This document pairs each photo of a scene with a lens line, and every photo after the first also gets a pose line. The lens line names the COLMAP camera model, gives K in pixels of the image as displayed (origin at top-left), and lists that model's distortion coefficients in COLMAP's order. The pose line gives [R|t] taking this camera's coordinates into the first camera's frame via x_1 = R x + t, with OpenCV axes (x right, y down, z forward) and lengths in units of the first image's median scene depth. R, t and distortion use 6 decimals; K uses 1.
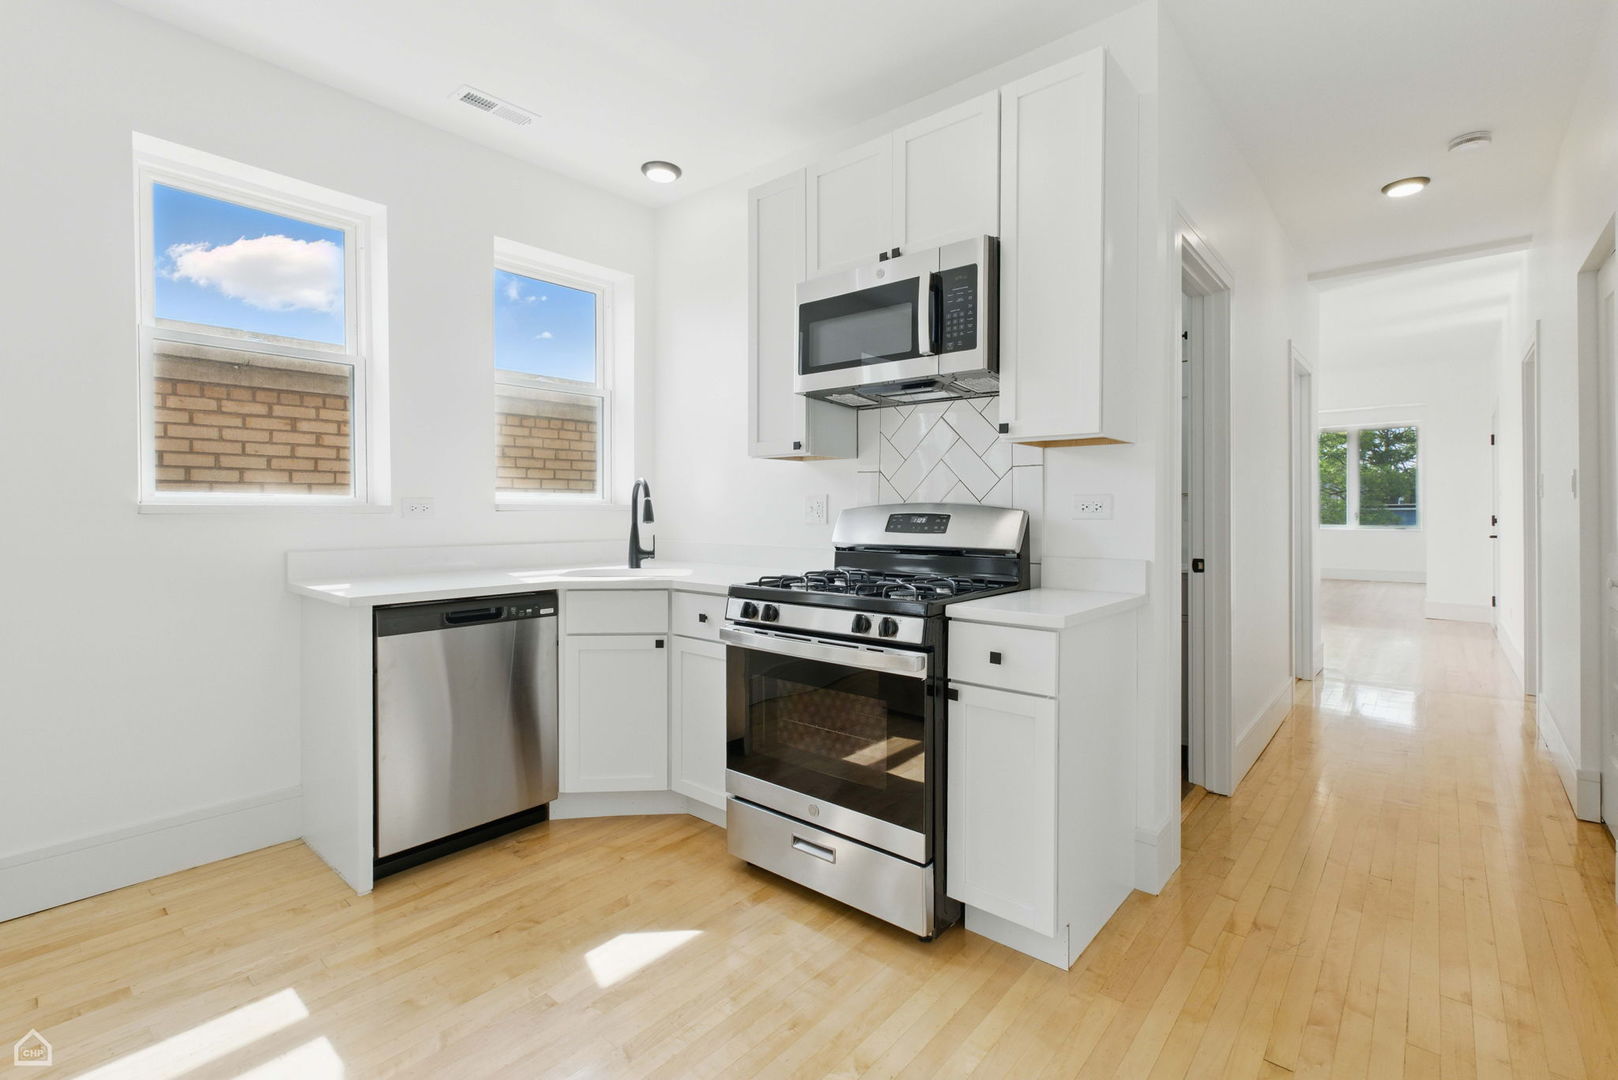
lens RADIAL K [[752.4, 0, 799.8], [0, 752.4, 527.4], [0, 0, 1]] dist [-0.002838, -0.000899]
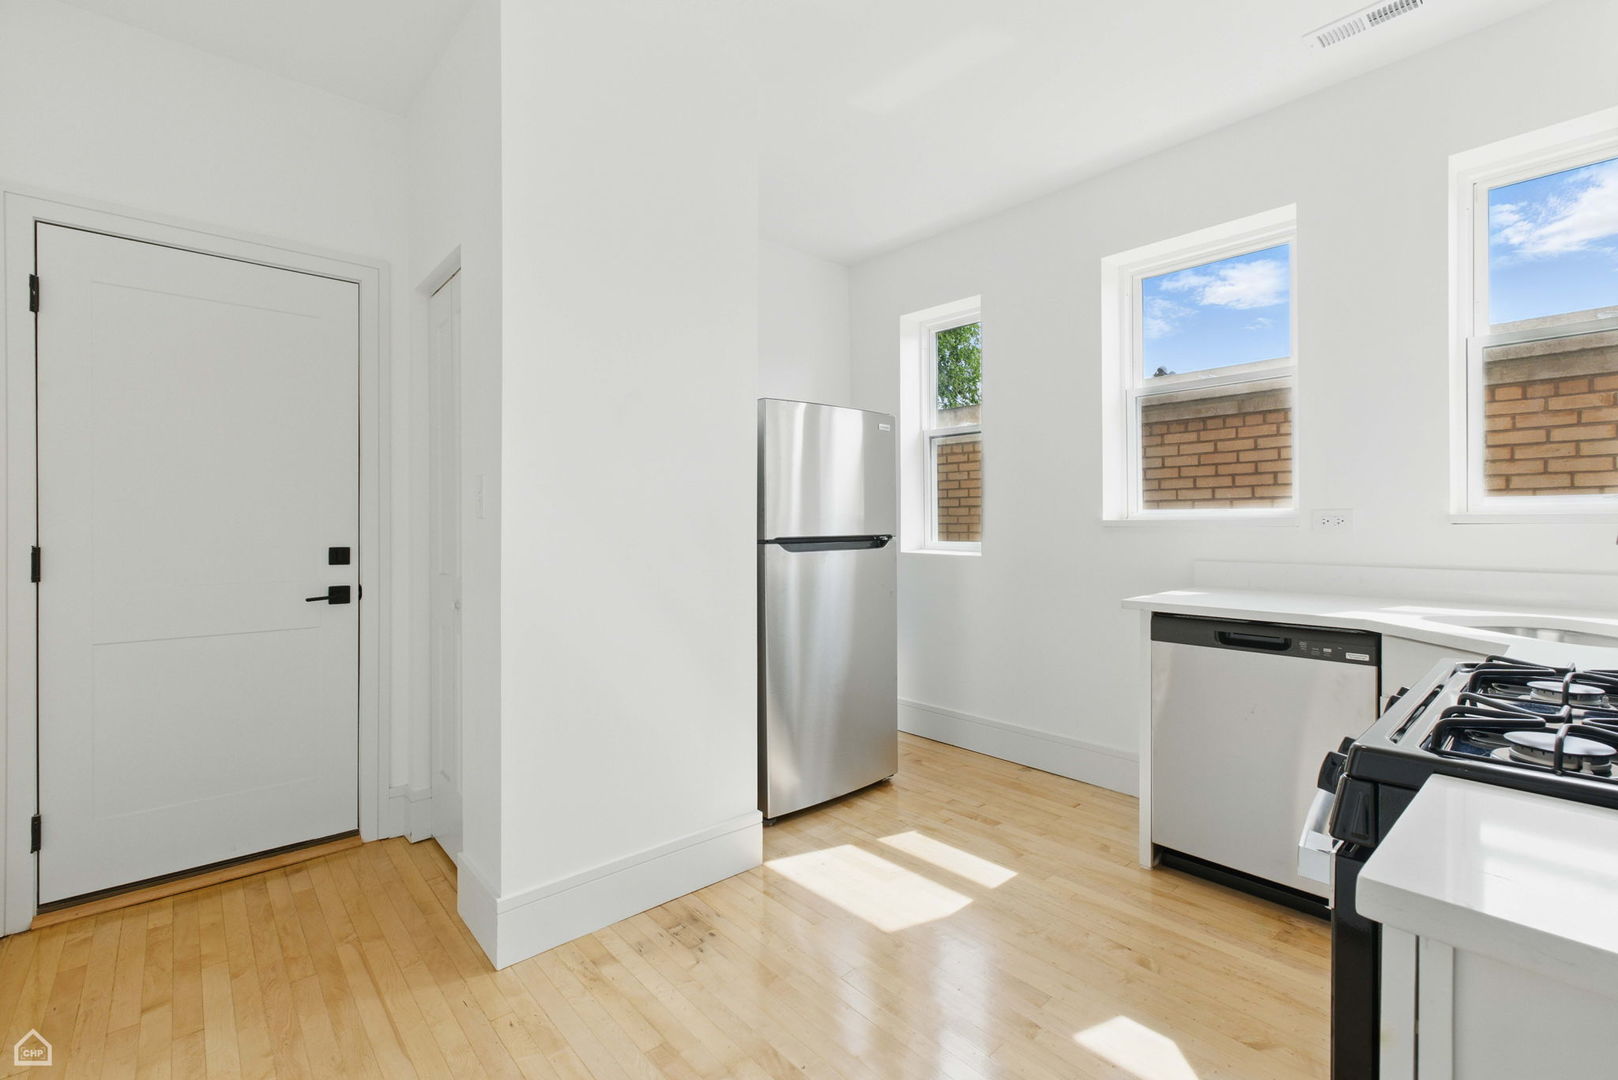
lens RADIAL K [[706.7, 0, 809.0], [0, 706.7, 540.0], [0, 0, 1]] dist [-0.002089, -0.000060]
pose [[-0.144631, 0.022774, -0.989224, 0.451494], [-0.014744, 0.999574, 0.025168, -0.015928], [0.989376, 0.018226, -0.144234, 0.562316]]
